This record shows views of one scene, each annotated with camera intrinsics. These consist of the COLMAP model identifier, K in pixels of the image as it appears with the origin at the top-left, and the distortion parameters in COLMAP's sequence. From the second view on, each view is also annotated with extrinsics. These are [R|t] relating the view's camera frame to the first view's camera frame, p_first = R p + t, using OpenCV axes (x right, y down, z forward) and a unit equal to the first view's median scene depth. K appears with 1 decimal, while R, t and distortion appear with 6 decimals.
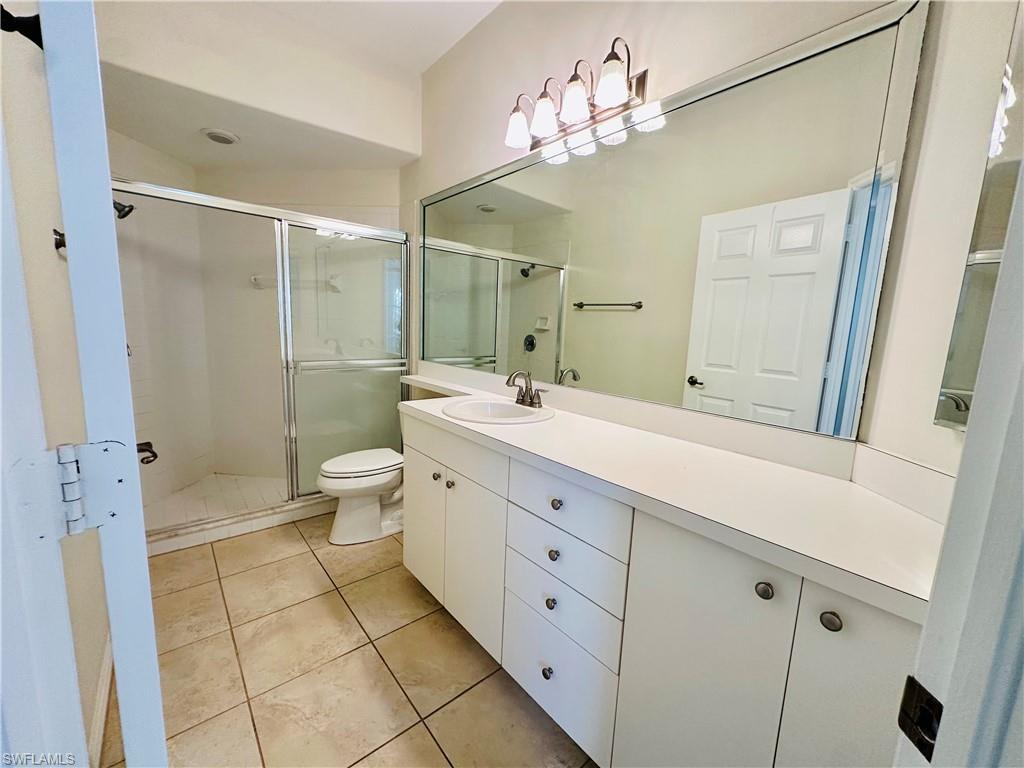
lens RADIAL K [[409.5, 0, 512.4], [0, 409.5, 385.2], [0, 0, 1]] dist [-0.000306, -0.000201]
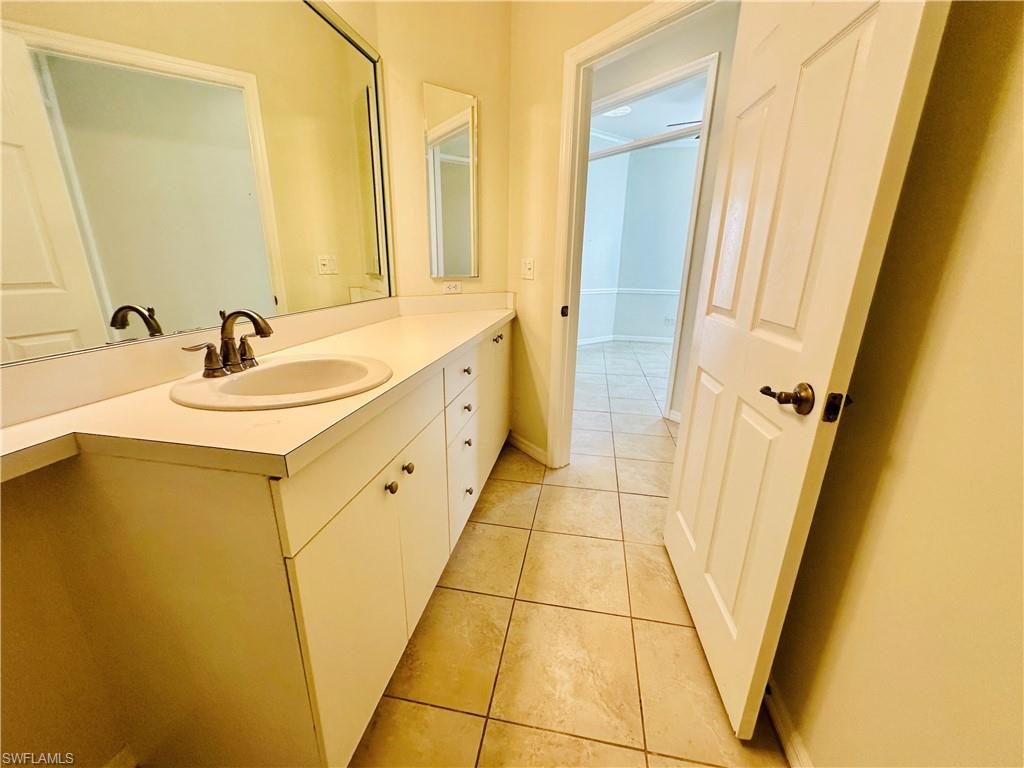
lens RADIAL K [[409.5, 0, 512.4], [0, 409.5, 385.2], [0, 0, 1]] dist [-0.000306, -0.000201]
pose [[-0.620576, -0.280823, 0.732136, -0.803585], [0.078121, 0.906887, 0.414069, -0.178700], [-0.780245, 0.314157, -0.540854, 1.303699]]
